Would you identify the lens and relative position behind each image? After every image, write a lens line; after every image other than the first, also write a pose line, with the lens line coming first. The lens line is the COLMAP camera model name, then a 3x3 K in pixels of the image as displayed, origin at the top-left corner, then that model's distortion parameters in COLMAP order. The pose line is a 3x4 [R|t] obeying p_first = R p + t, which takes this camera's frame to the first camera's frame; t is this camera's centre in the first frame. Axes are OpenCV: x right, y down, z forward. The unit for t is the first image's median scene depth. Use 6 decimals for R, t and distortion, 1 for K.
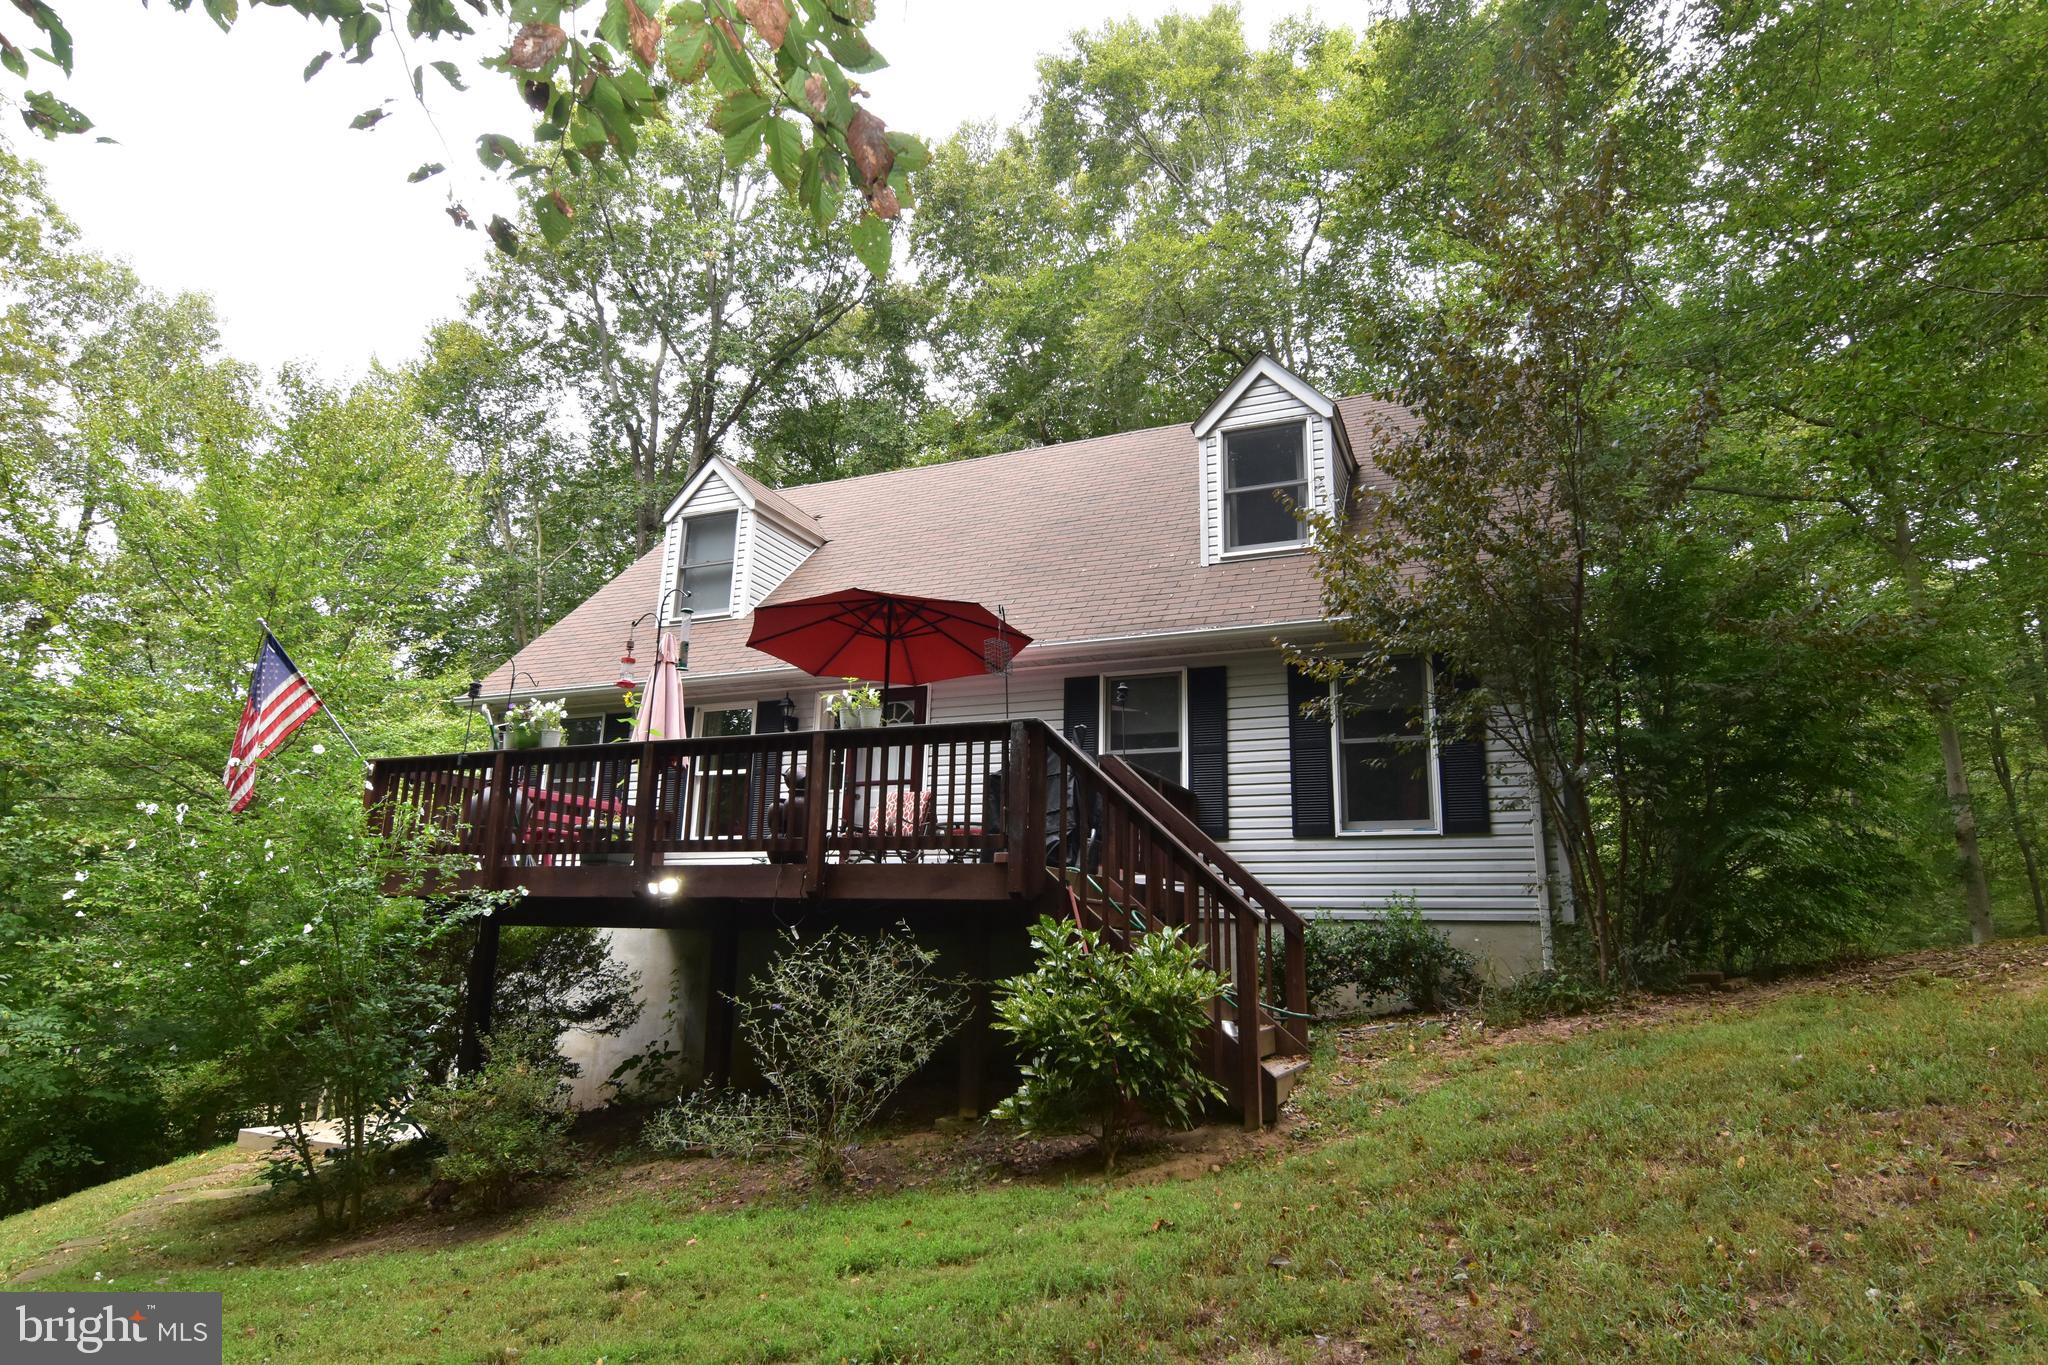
lens RADIAL K [[1118.6, 0, 1024.0], [0, 1118.6, 682.5], [0, 0, 1]] dist [-0.013271, -0.000756]
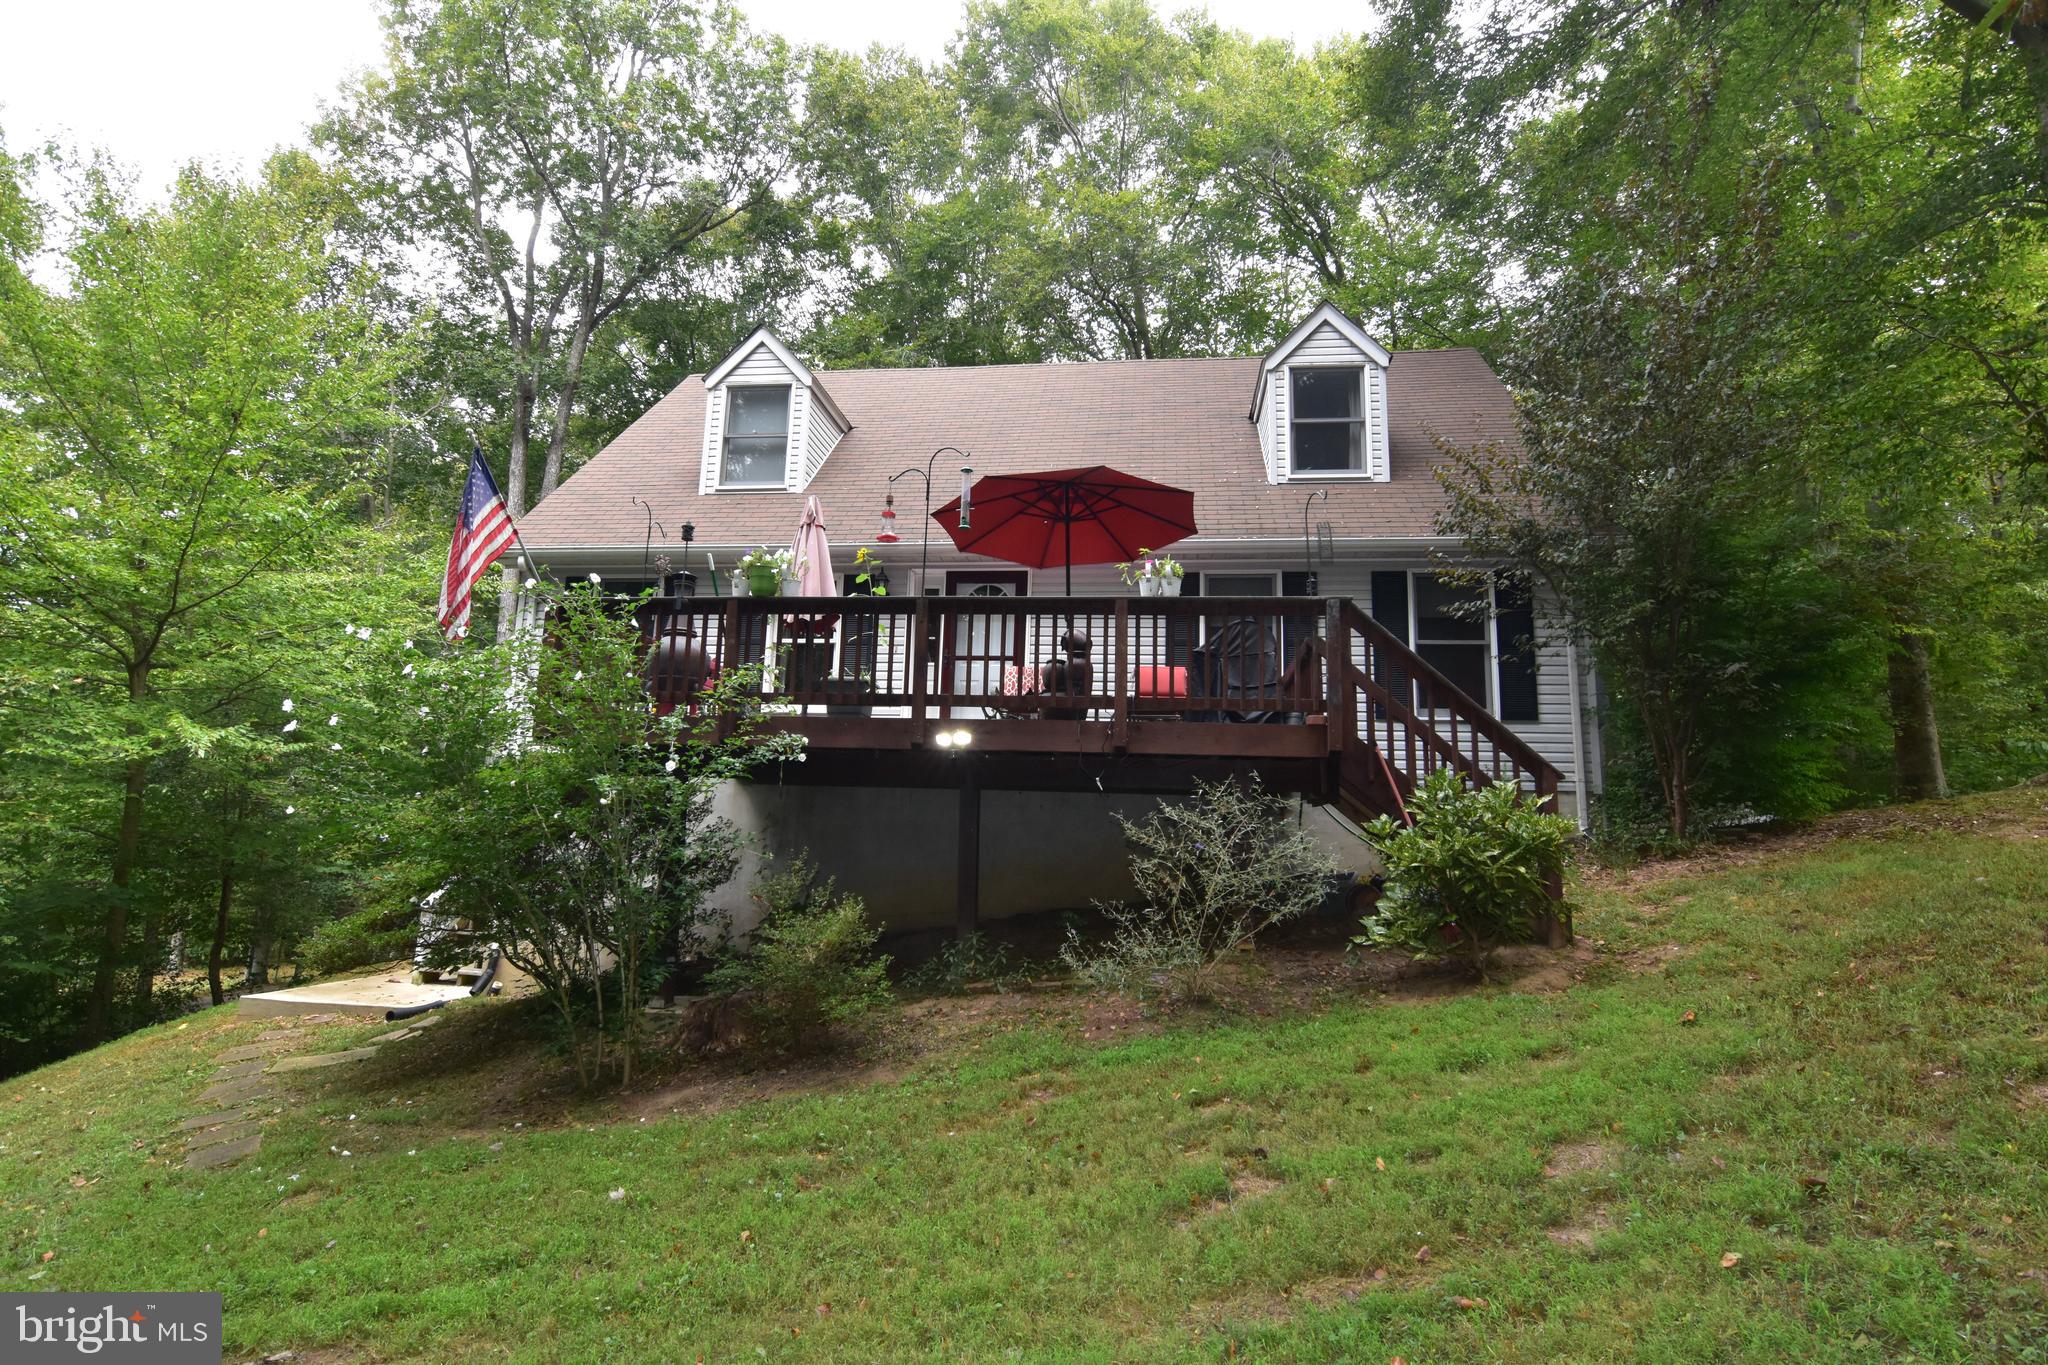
lens RADIAL K [[980.0, 0, 1024.0], [0, 980.0, 682.5], [0, 0, 1]] dist [-0.017057, -0.000594]
pose [[0.962837, 0.047680, 0.265842, -0.337793], [-0.069697, 0.994819, 0.074004, 0.041126], [-0.260936, -0.089782, 0.961172, 0.085301]]
